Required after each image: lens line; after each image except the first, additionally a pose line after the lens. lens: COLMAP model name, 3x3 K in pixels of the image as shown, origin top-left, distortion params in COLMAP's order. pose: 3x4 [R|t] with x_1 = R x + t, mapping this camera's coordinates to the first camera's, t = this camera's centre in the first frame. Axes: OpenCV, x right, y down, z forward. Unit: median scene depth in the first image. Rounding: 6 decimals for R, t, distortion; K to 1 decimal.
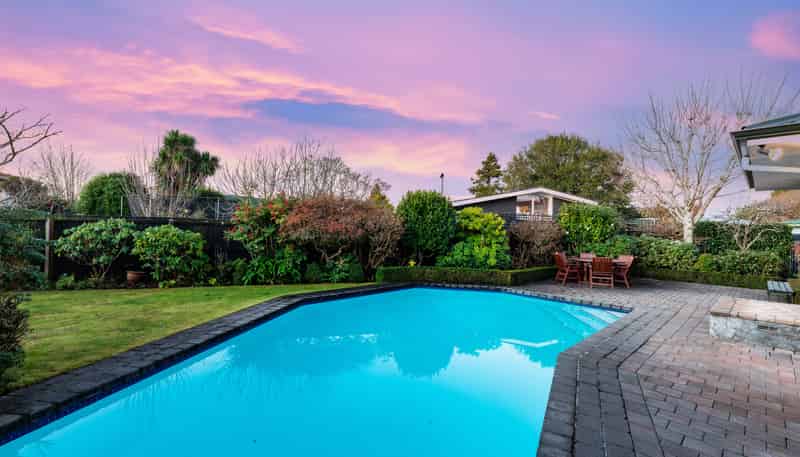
lens RADIAL K [[355.2, 0, 400.0], [0, 355.2, 228.5], [0, 0, 1]] dist [0.000102, 0.000094]
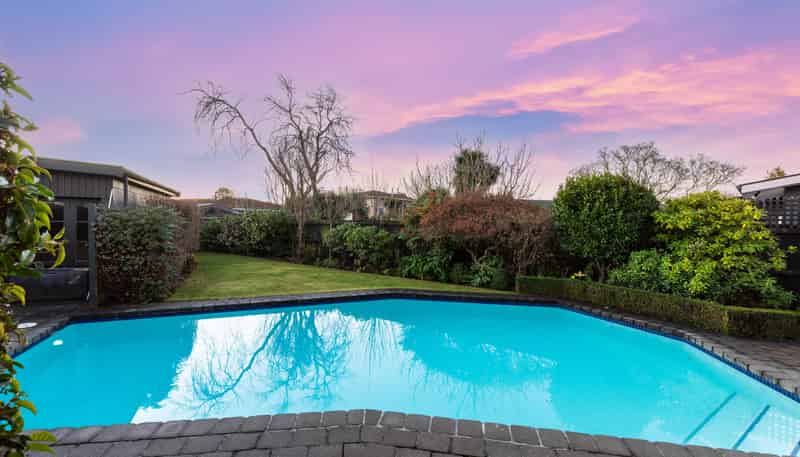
lens RADIAL K [[355.2, 0, 400.0], [0, 355.2, 228.5], [0, 0, 1]] dist [0.000102, 0.000094]
pose [[0.578165, -0.005540, -0.815901, 0.451101], [-0.008446, 0.999883, -0.012775, 0.014385], [0.815876, 0.014277, 0.578051, 0.293938]]
